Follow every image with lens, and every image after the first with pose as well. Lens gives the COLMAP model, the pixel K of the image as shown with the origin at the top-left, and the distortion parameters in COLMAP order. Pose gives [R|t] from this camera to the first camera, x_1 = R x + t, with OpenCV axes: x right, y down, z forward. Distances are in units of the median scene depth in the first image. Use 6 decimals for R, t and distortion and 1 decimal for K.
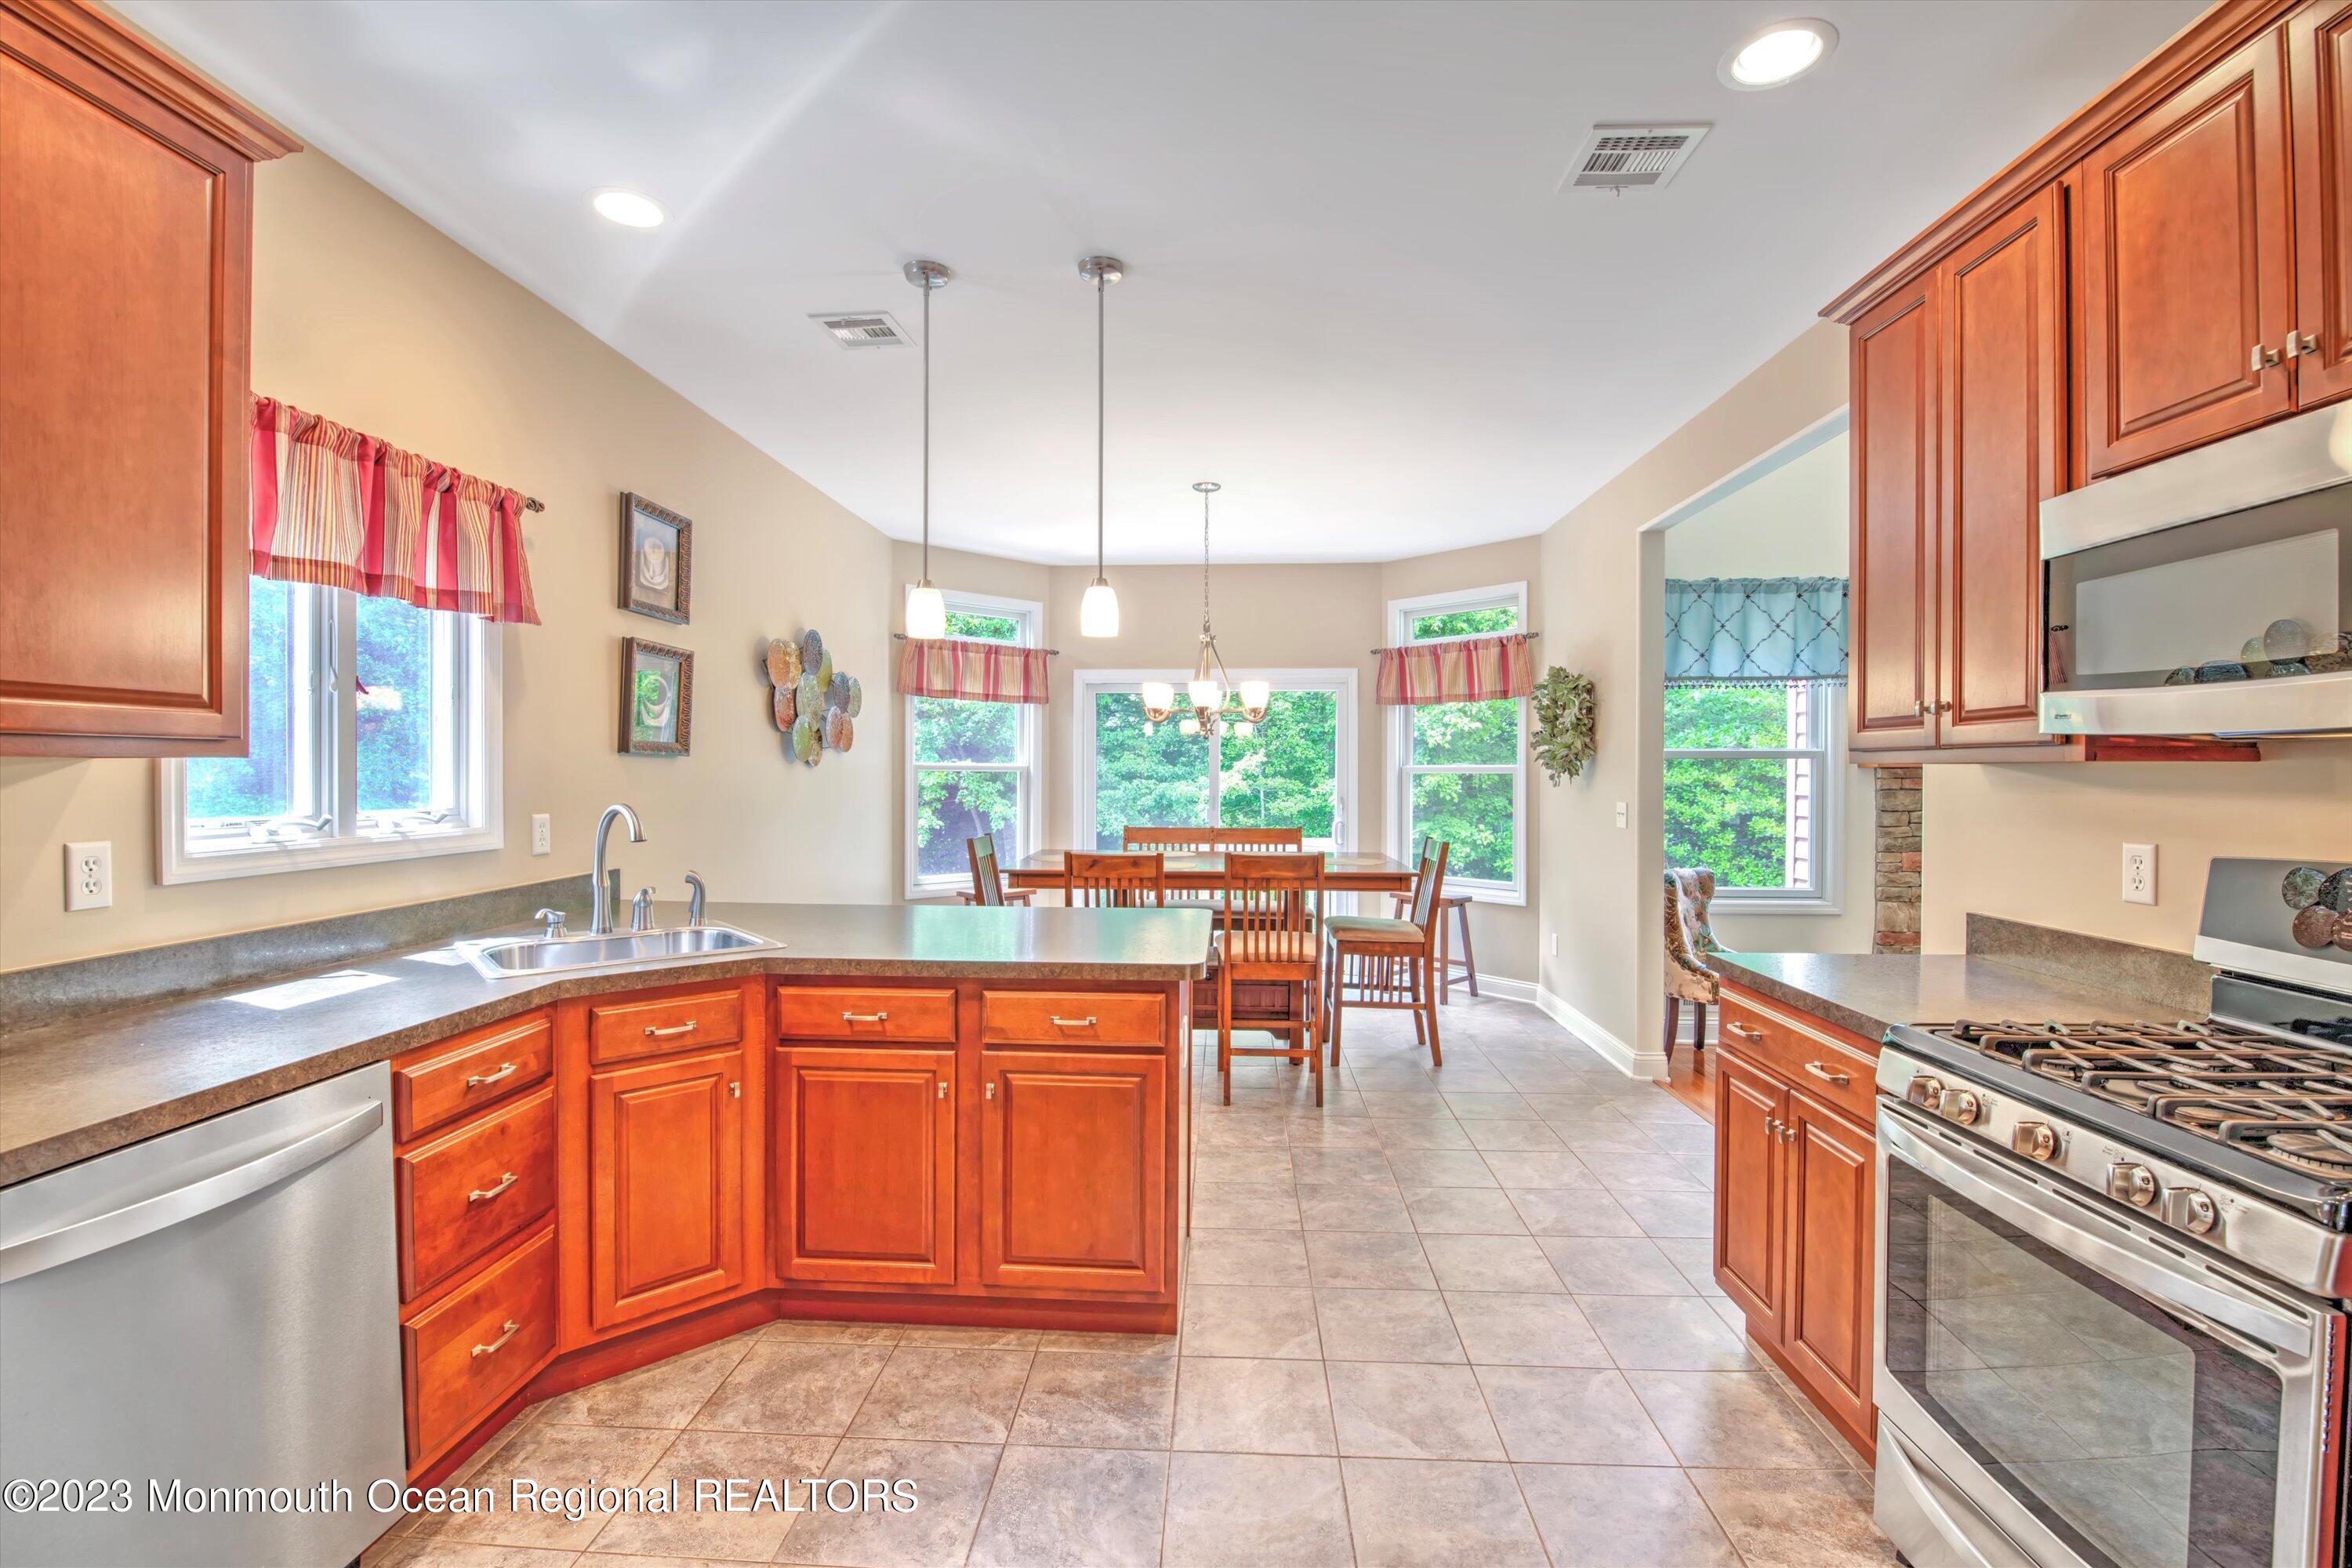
lens RADIAL K [[1019.1, 0, 1174.4], [0, 1019.1, 779.8], [0, 0, 1]] dist [-0.004156, -0.010551]
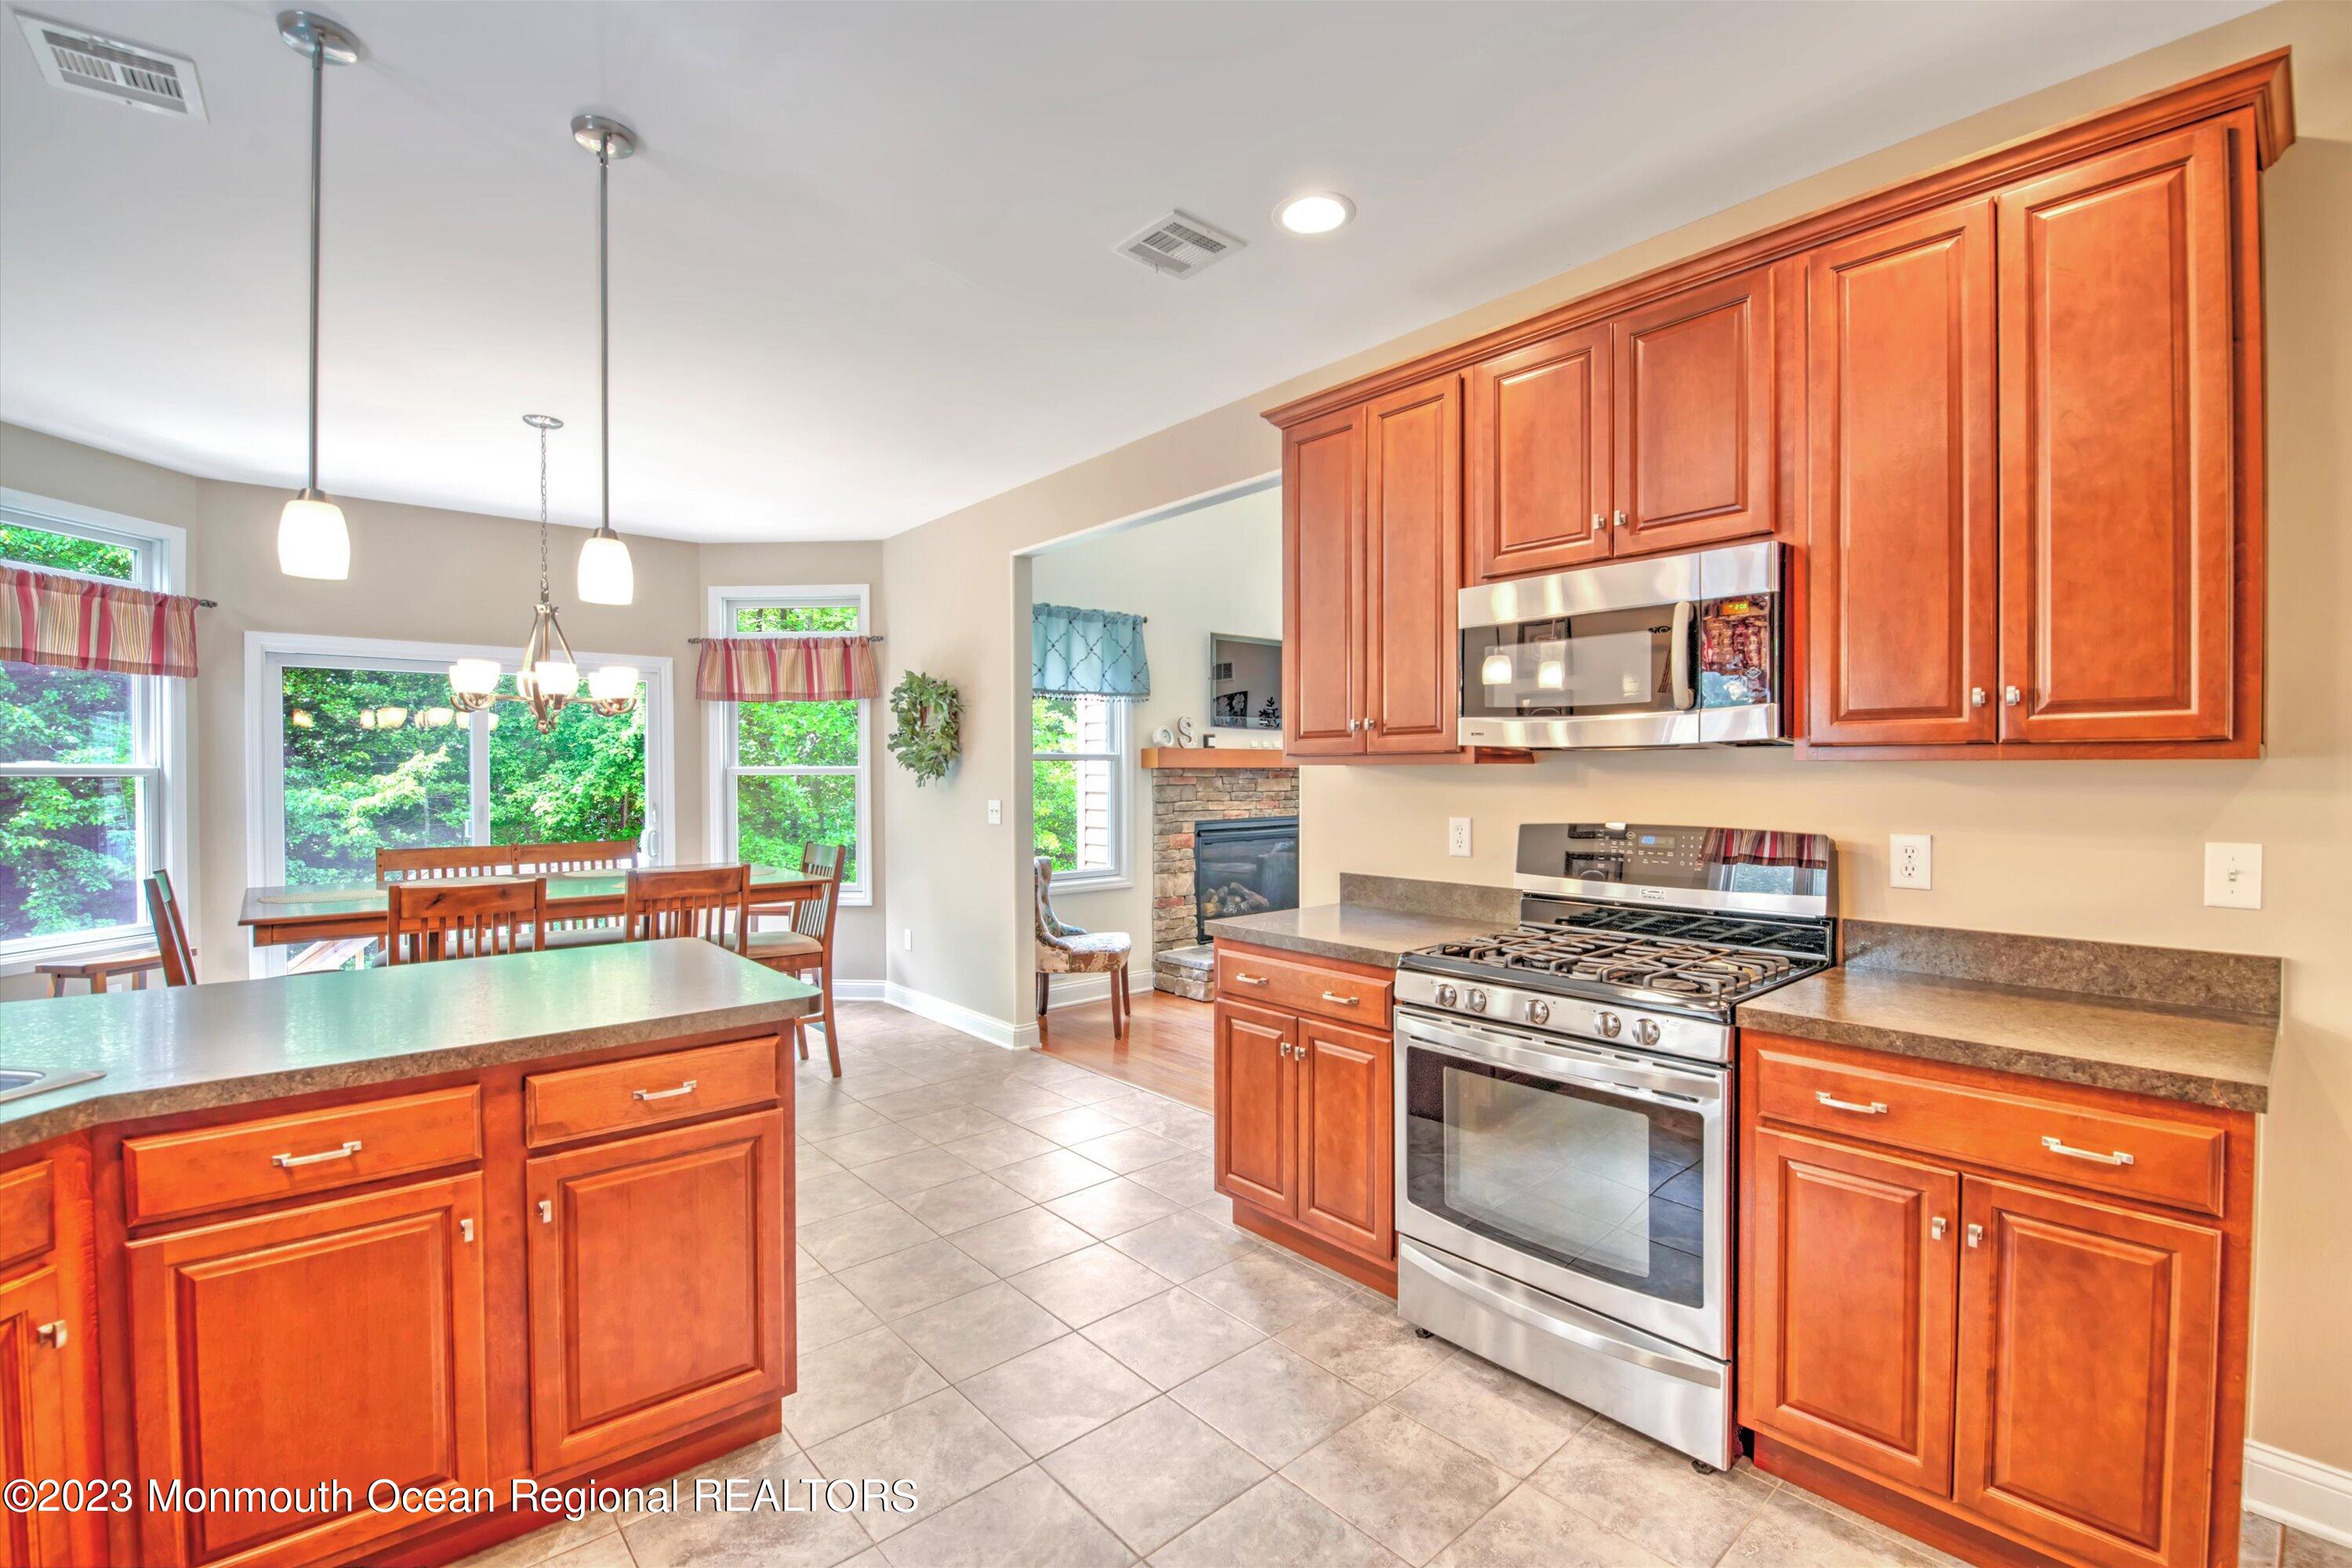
lens RADIAL K [[1017.7, 0, 1176.0], [0, 1017.7, 784.0], [0, 0, 1]] dist [-0.000397, -0.011041]
pose [[0.717551, -0.012571, 0.696393, -0.189632], [0.010390, 0.999919, 0.007345, -0.001551], [-0.696429, 0.001966, 0.717623, 0.083402]]
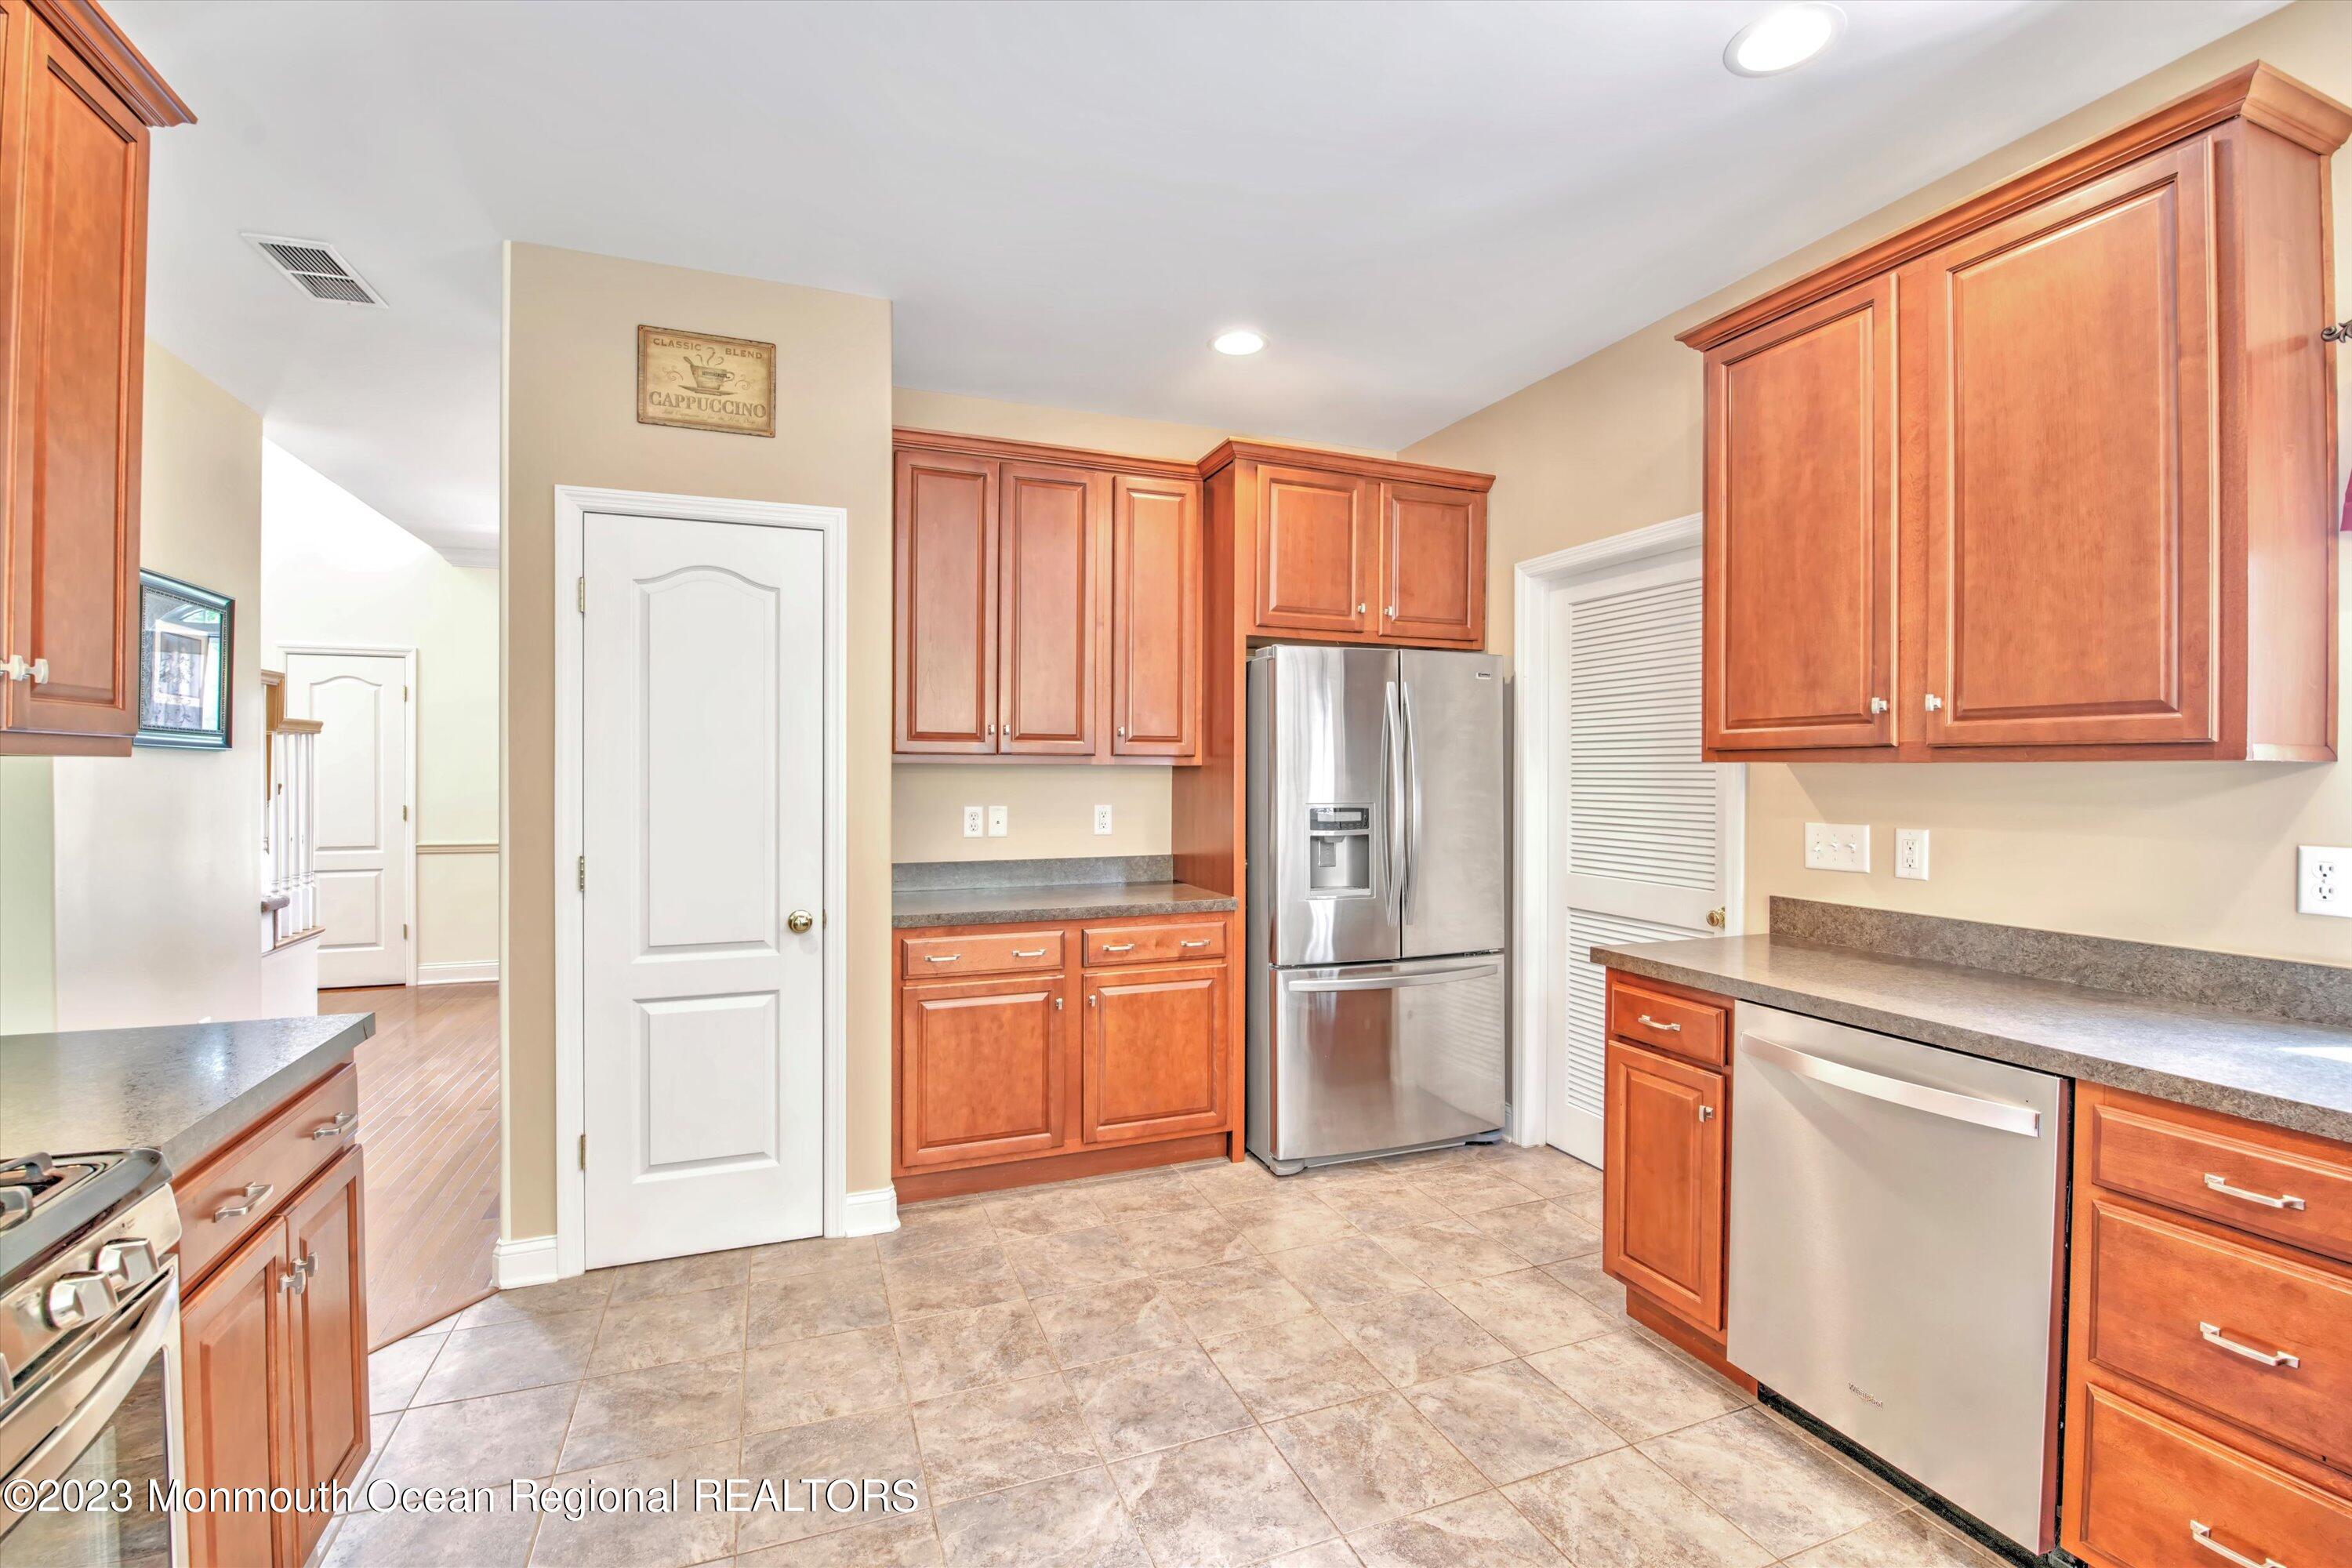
lens RADIAL K [[1012.6, 0, 1176.6], [0, 1012.6, 777.0], [0, 0, 1]] dist [-0.000102, -0.009403]
pose [[-0.909839, 0.000189, -0.414961, 0.136376], [-0.006575, 0.999868, 0.014872, -0.005492], [0.414909, 0.016259, -0.909718, 0.561948]]
